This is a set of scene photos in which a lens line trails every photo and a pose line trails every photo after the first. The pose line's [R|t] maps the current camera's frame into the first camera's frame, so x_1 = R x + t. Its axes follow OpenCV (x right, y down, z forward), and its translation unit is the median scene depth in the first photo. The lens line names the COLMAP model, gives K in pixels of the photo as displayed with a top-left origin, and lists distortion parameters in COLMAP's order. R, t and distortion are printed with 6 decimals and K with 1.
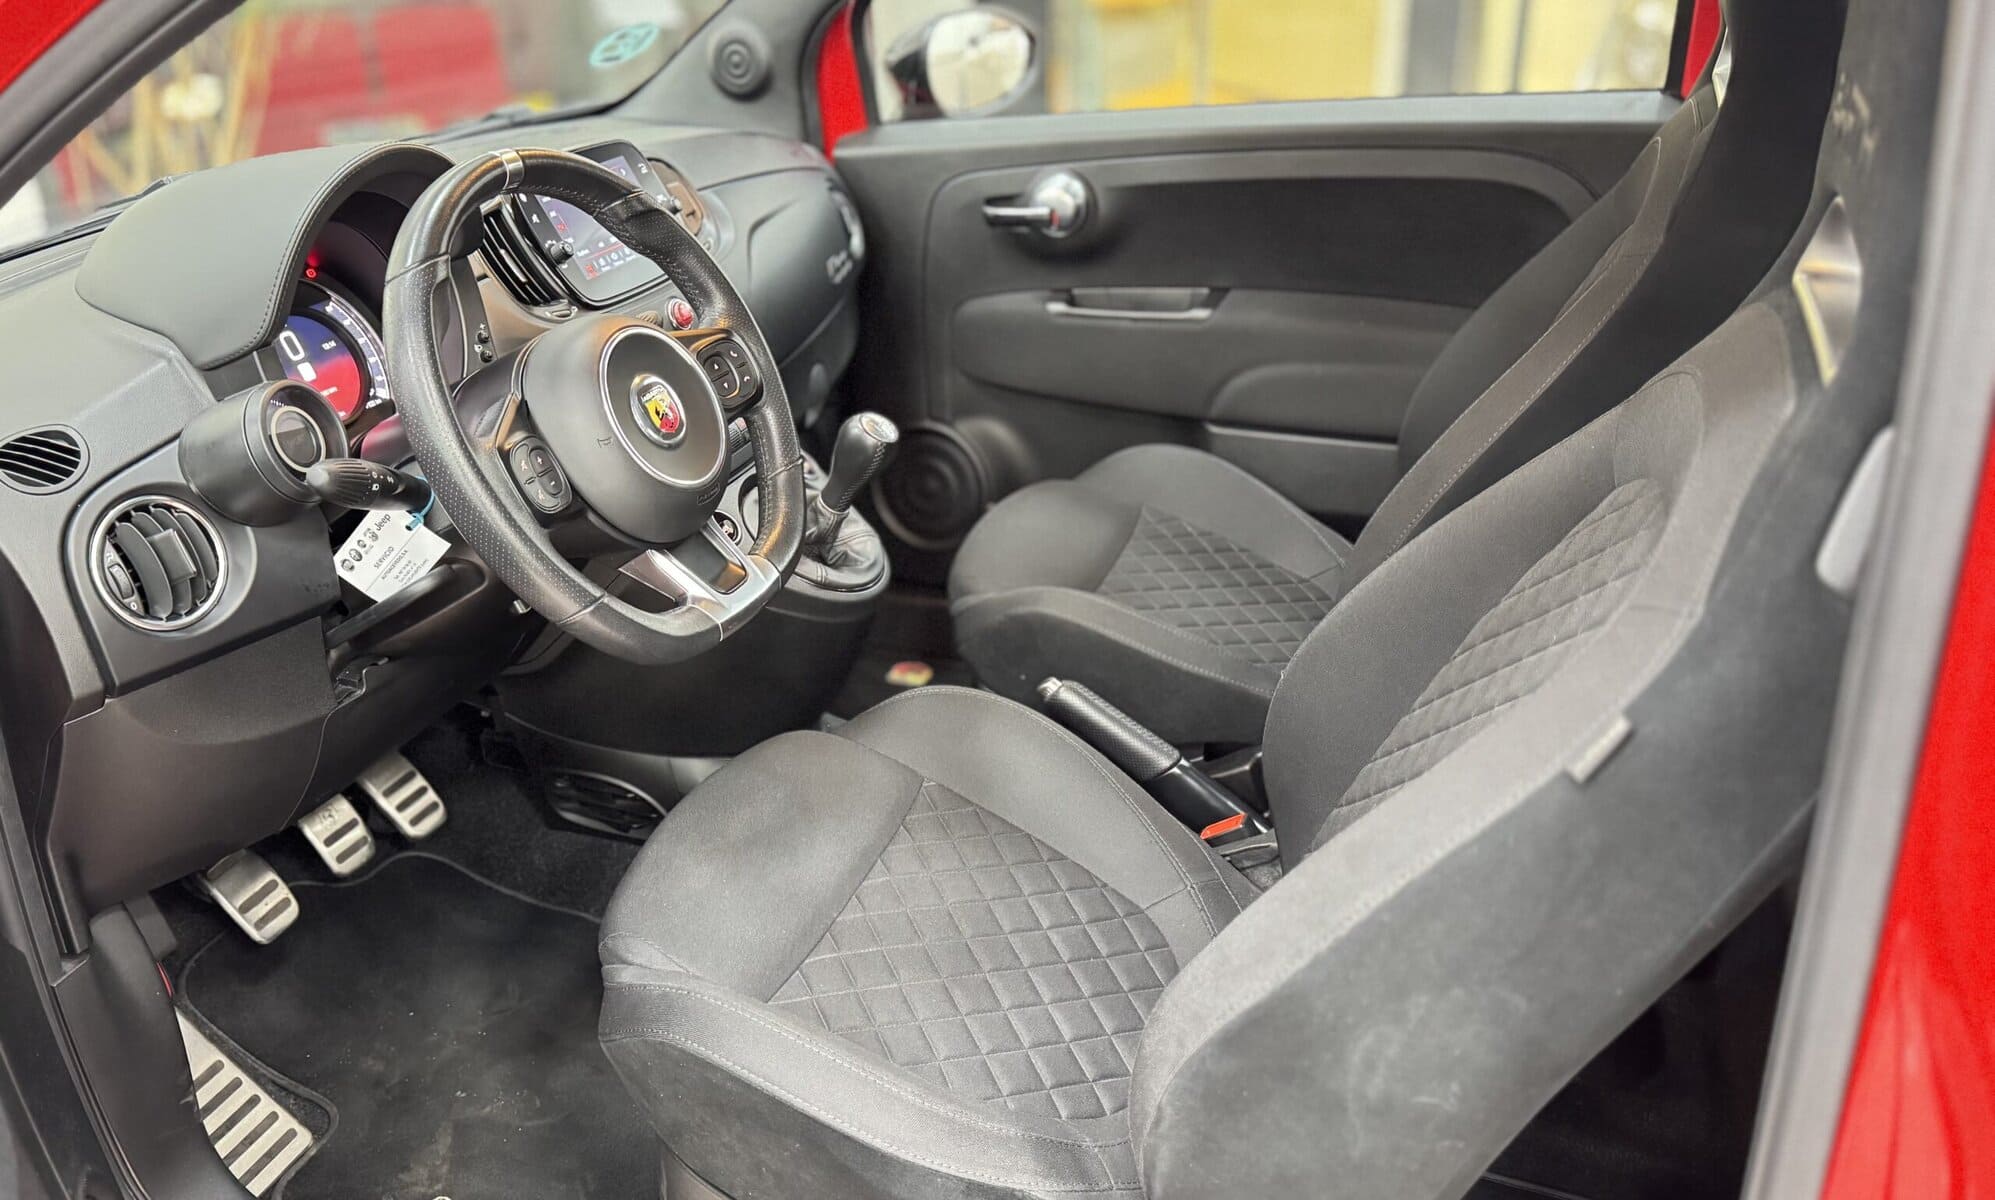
lens RADIAL K [[1522.6, 0, 894.7], [0, 1522.6, 600.0], [0, 0, 1]] dist [0.153735, -0.269023]
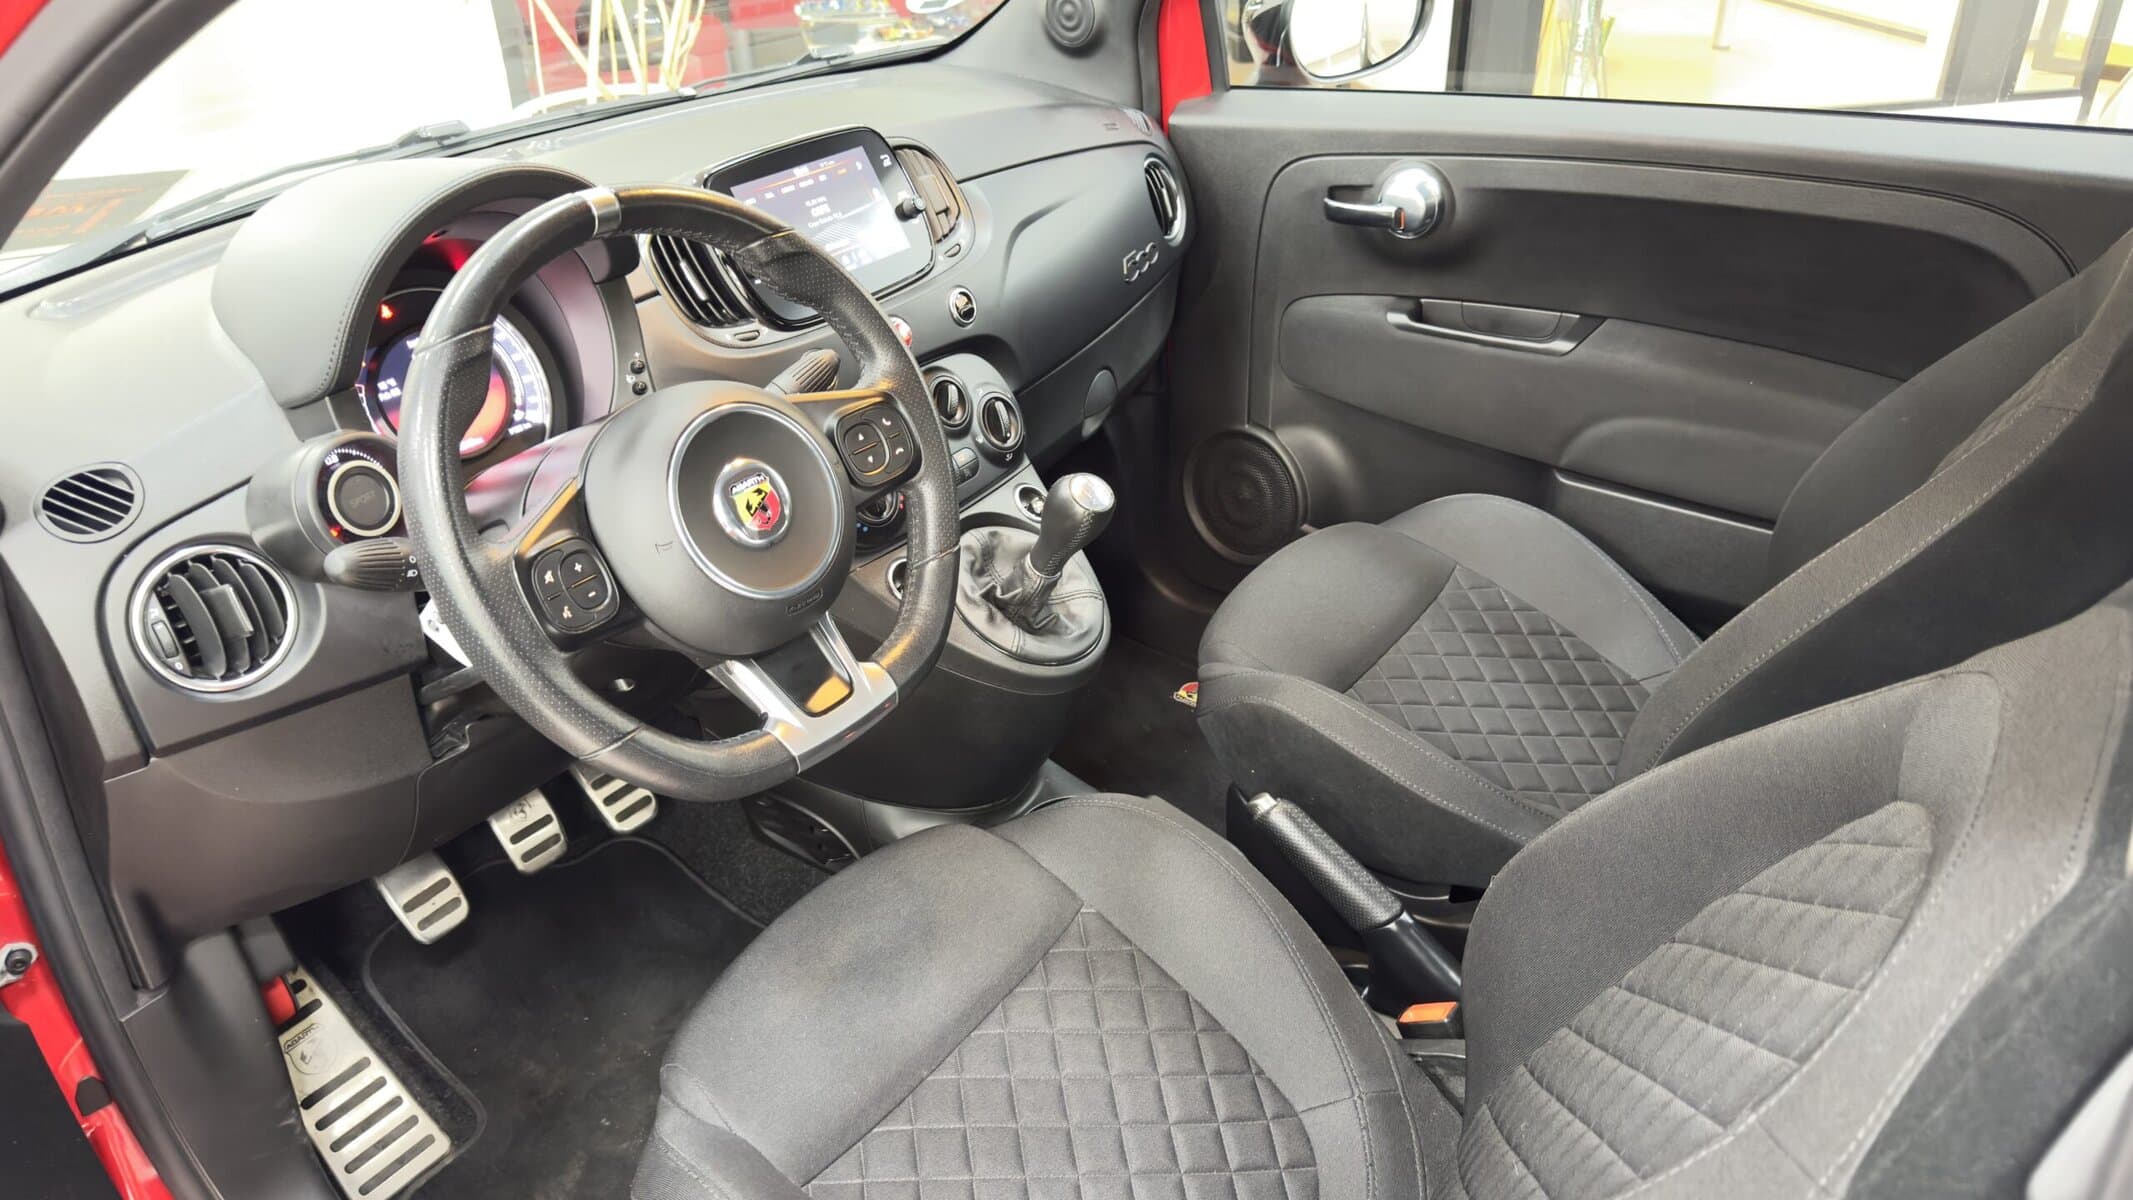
lens RADIAL K [[1495.1, 0, 1061.0], [0, 1495.1, 606.8], [0, 0, 1]] dist [0.130684, -0.219532]
pose [[0.974551, 0.125912, -0.185462, 0.134511], [-0.108942, 0.989101, 0.099052, -0.126269], [0.195913, -0.076327, 0.977646, 0.150652]]
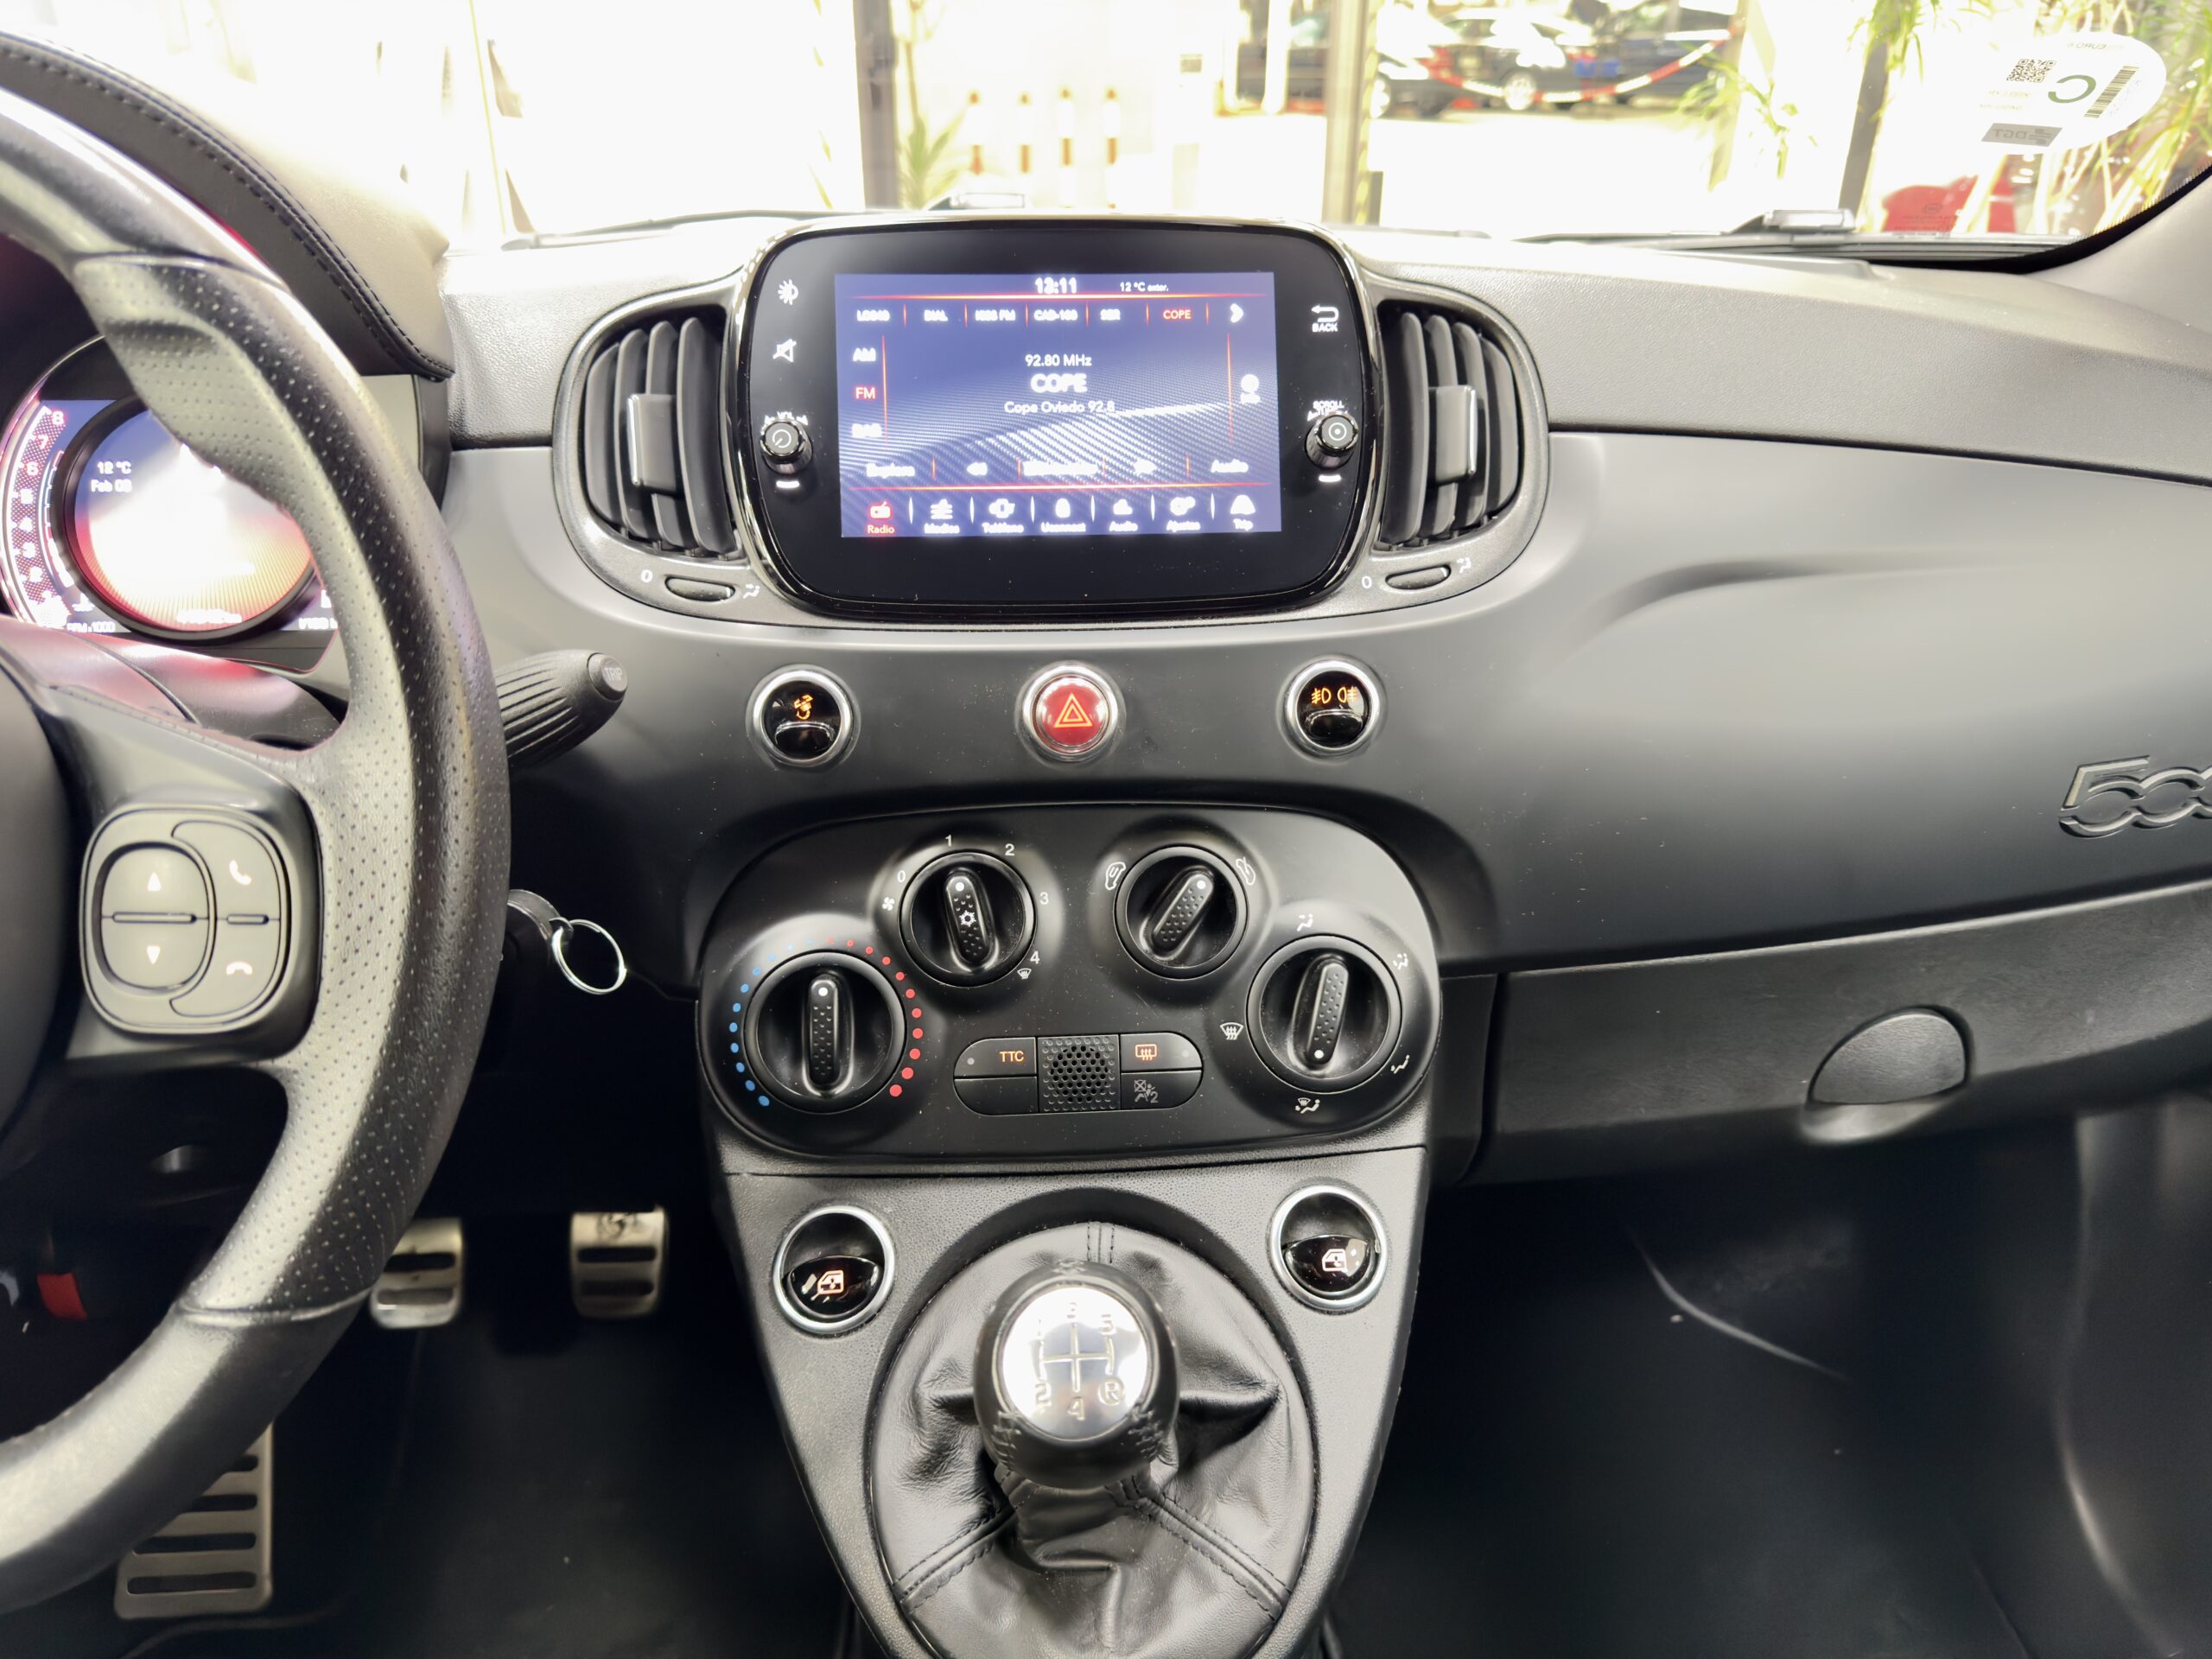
lens RADIAL K [[1550.1, 0, 1108.0], [0, 1550.1, 841.1], [0, 0, 1]] dist [0.120781, -0.189116]
pose [[0.449727, 0.446201, -0.773725, 0.158532], [-0.412643, 0.872077, 0.263072, -0.257702], [0.792131, 0.200961, 0.576318, 0.798983]]
